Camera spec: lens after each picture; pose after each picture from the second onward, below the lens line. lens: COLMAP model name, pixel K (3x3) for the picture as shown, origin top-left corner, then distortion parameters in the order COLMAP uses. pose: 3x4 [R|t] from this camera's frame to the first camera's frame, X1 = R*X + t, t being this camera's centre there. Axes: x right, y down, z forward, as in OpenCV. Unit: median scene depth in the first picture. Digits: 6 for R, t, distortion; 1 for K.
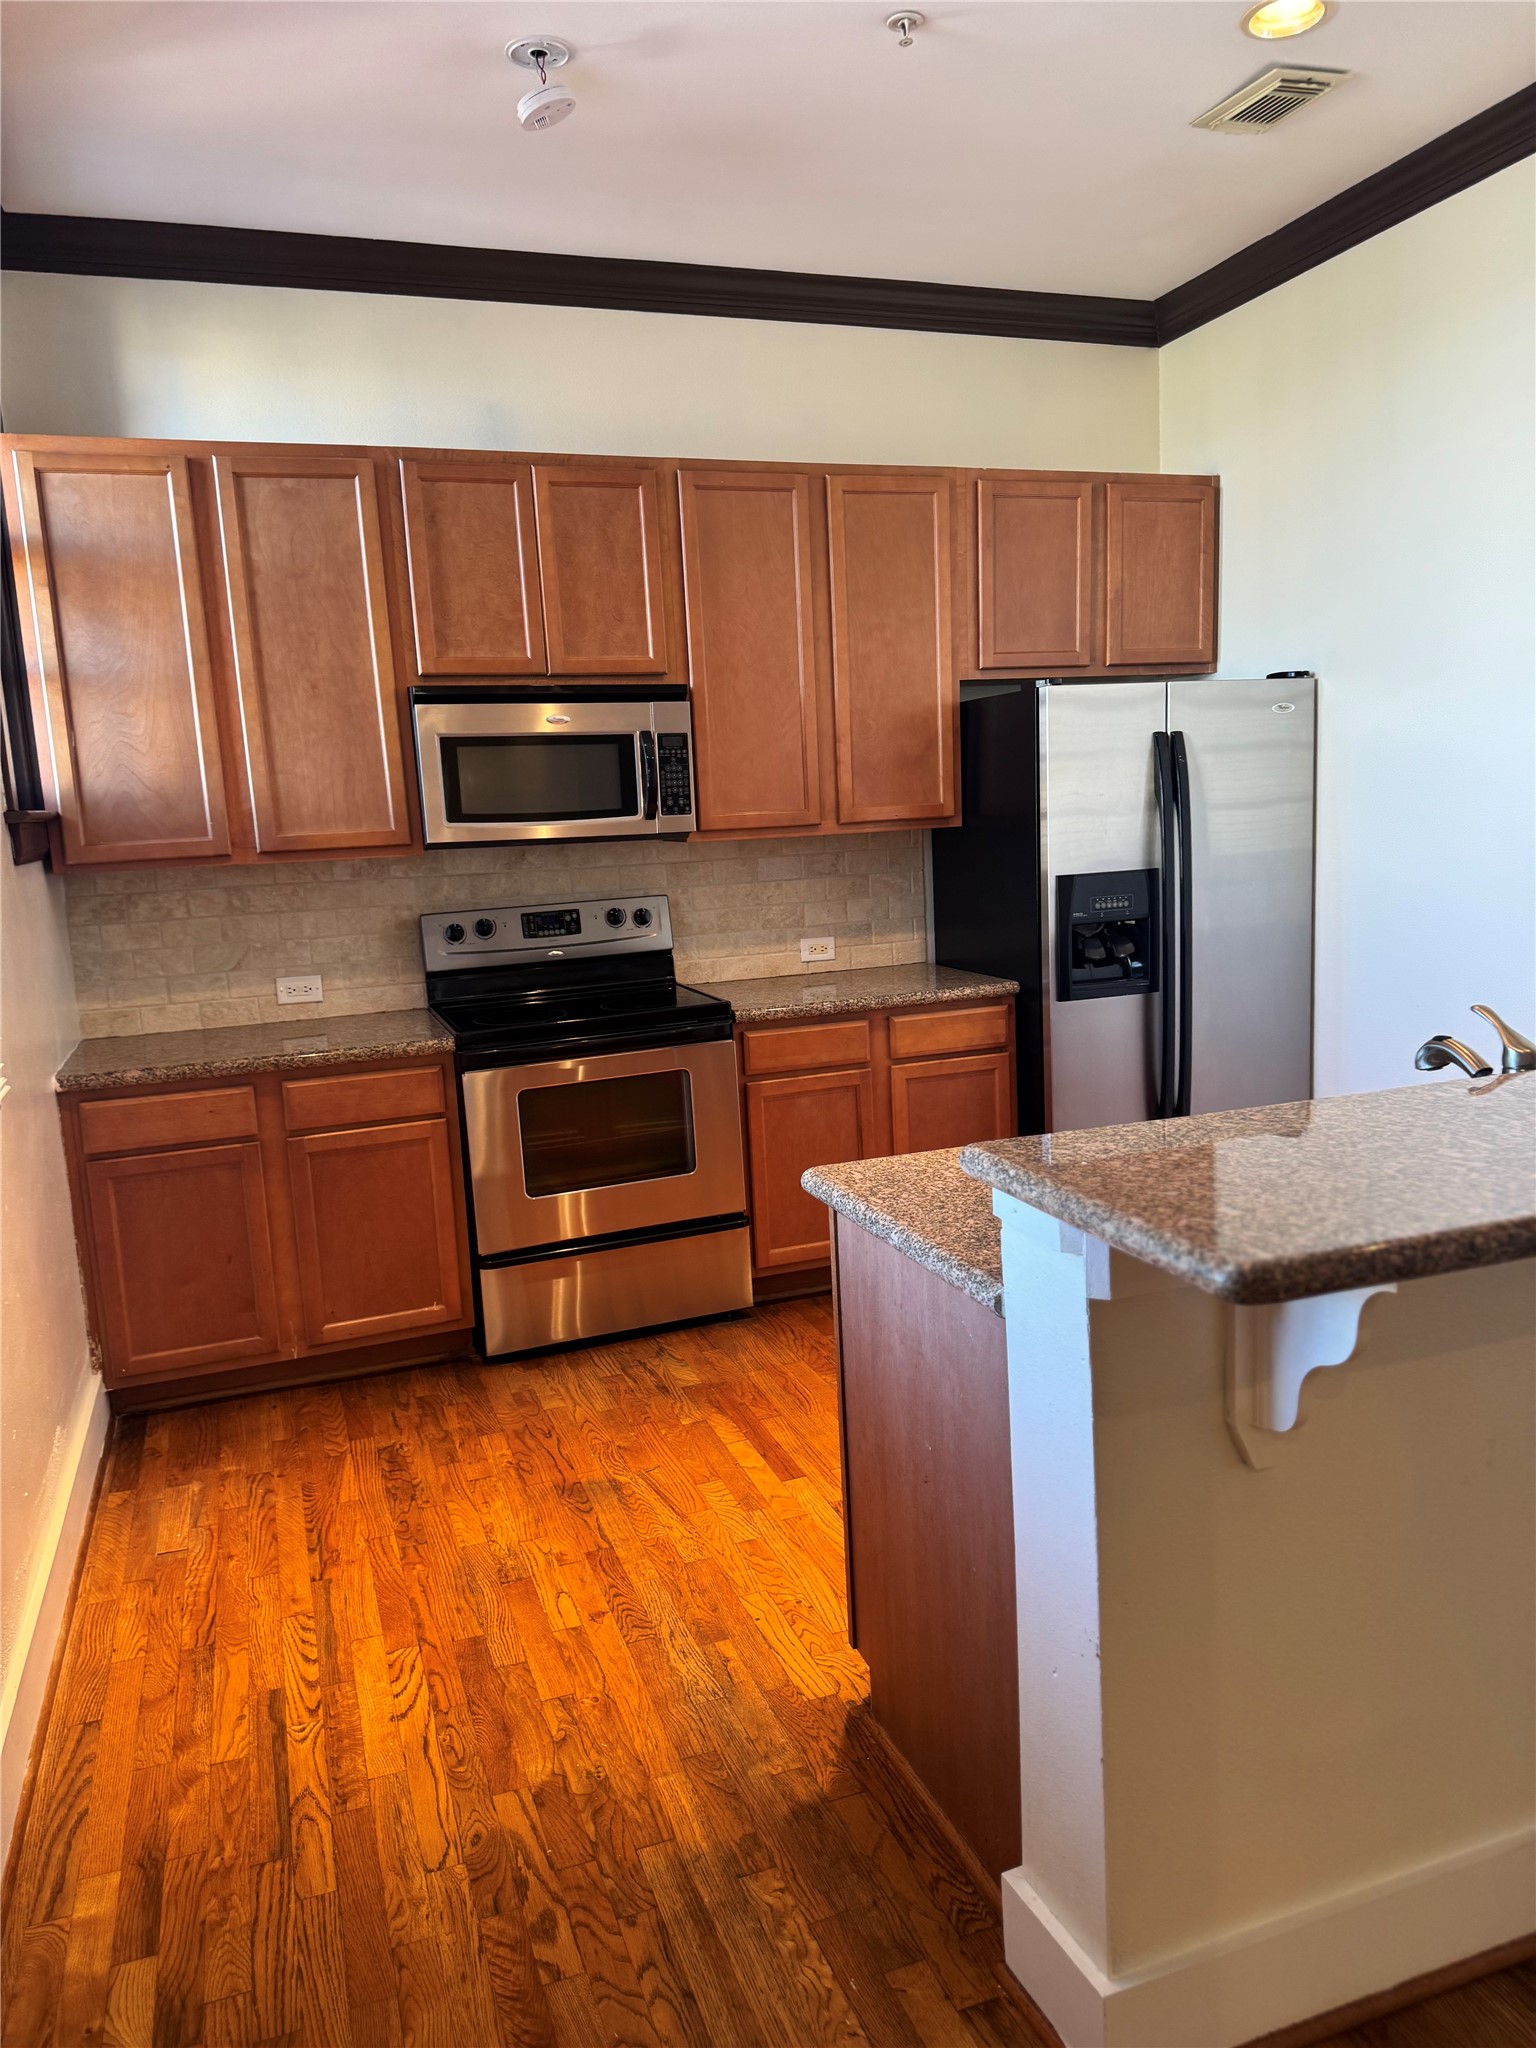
lens RADIAL K [[1442.5, 0, 770.7], [0, 1442.5, 1025.0], [0, 0, 1]] dist [0.074462, -0.093924]
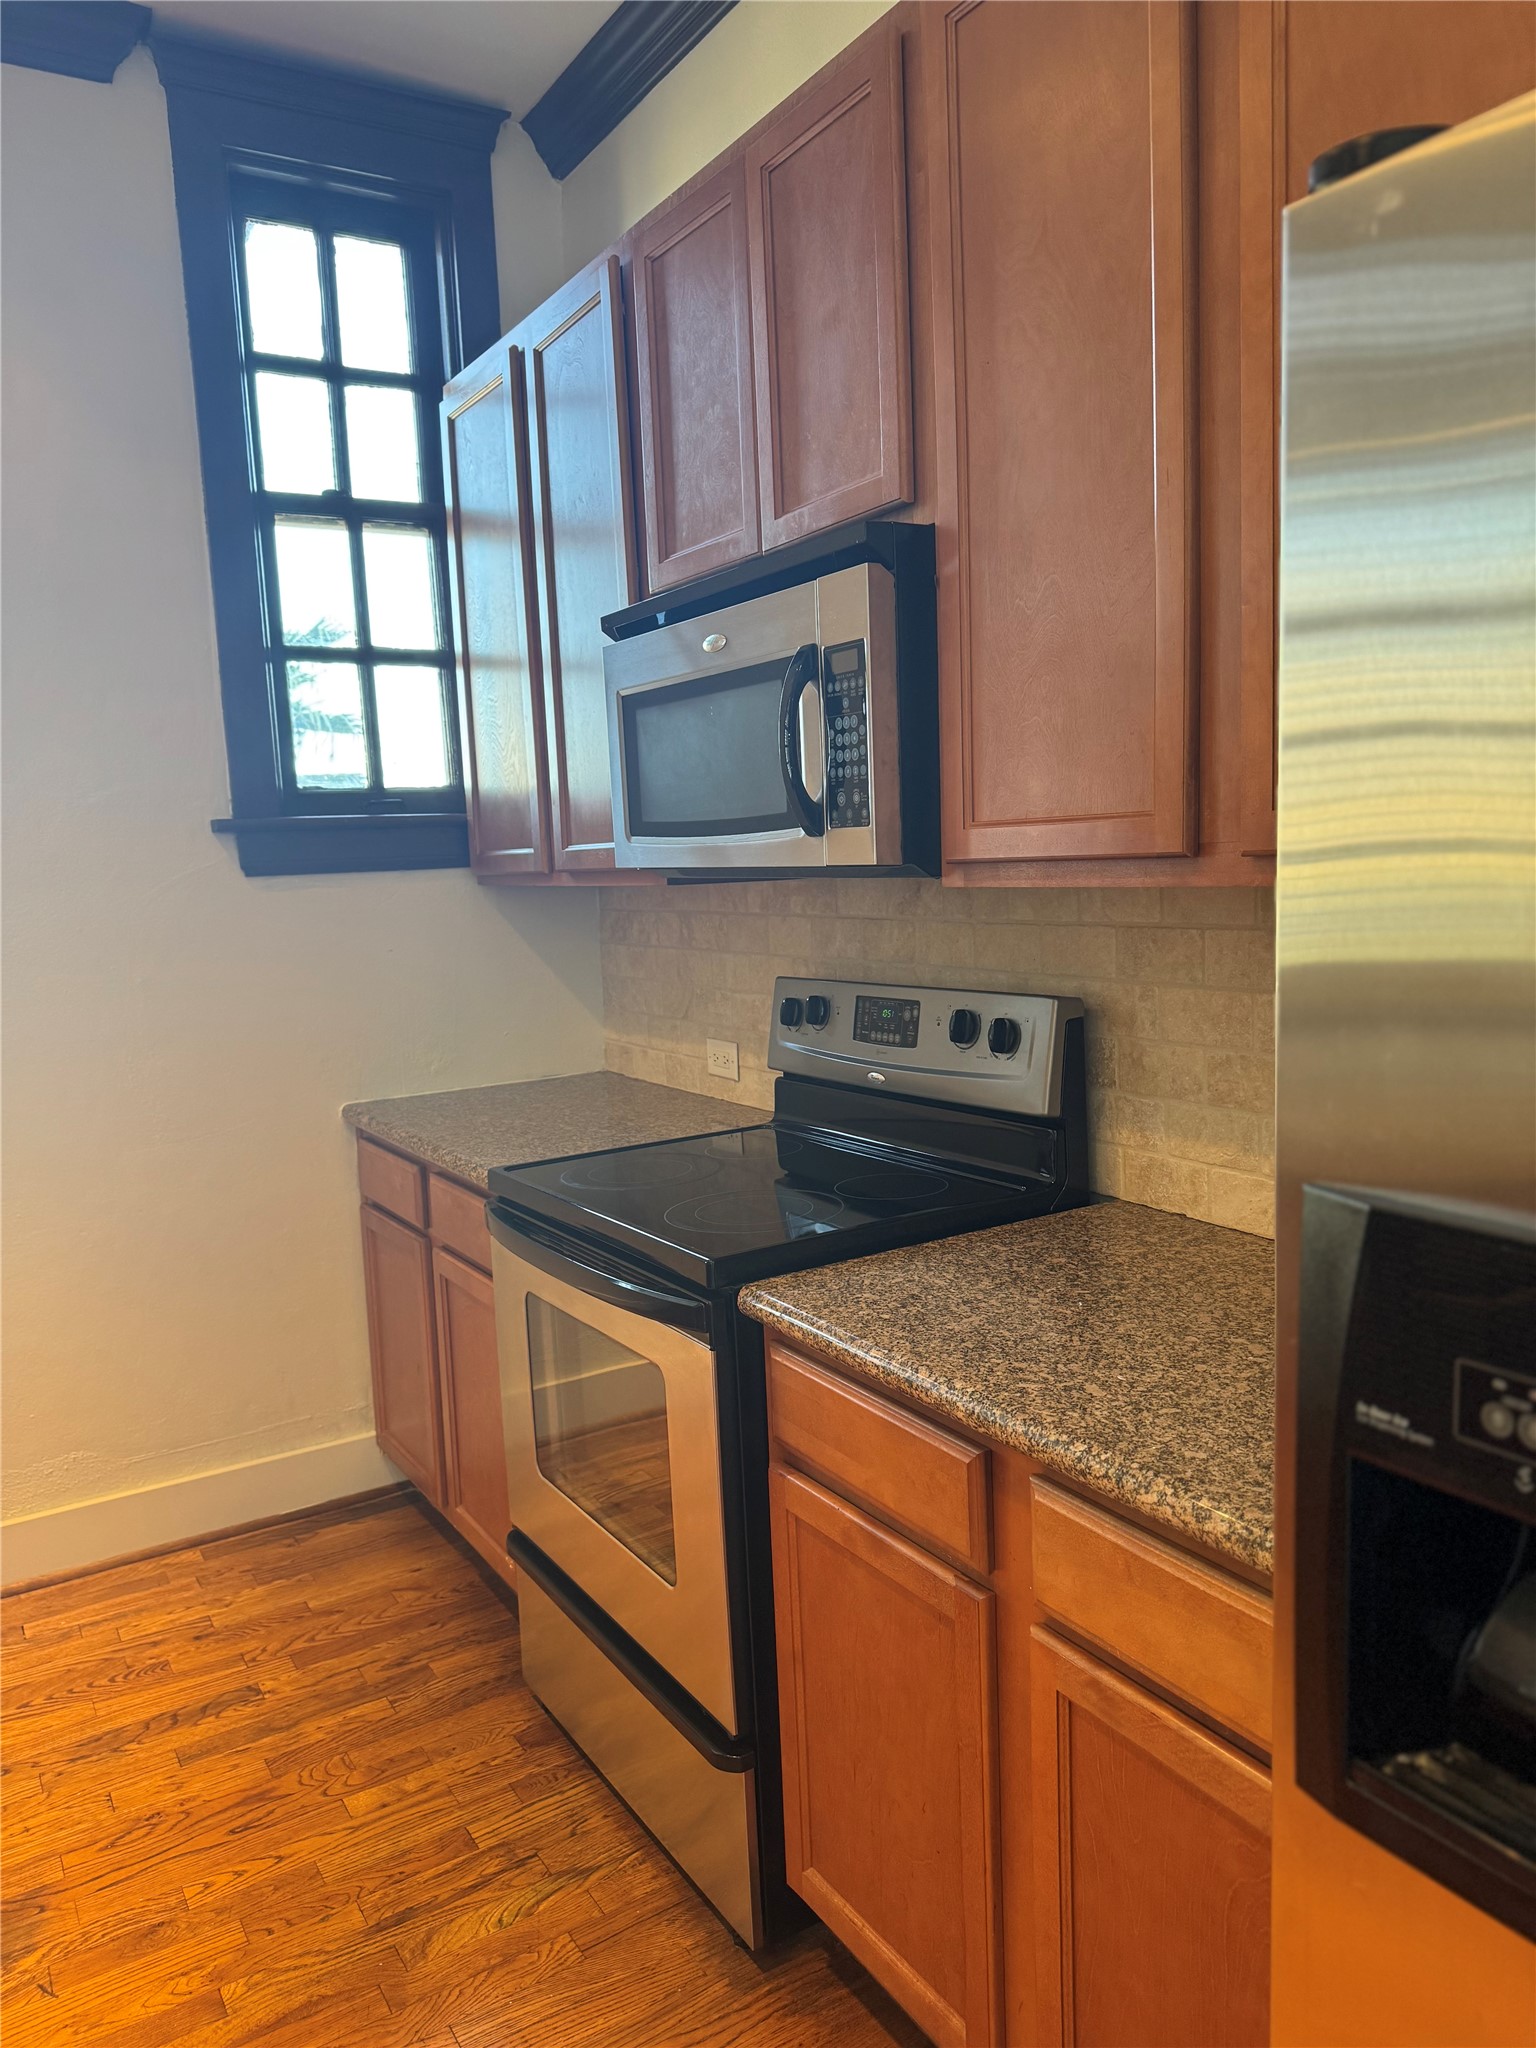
lens RADIAL K [[1442.5, 0, 770.7], [0, 1442.5, 1025.0], [0, 0, 1]] dist [0.074462, -0.093924]
pose [[0.204421, 0.152993, -0.966853, 0.400035], [-0.124285, 0.983774, 0.129393, -0.148537], [0.970961, 0.093715, 0.220119, 0.941277]]
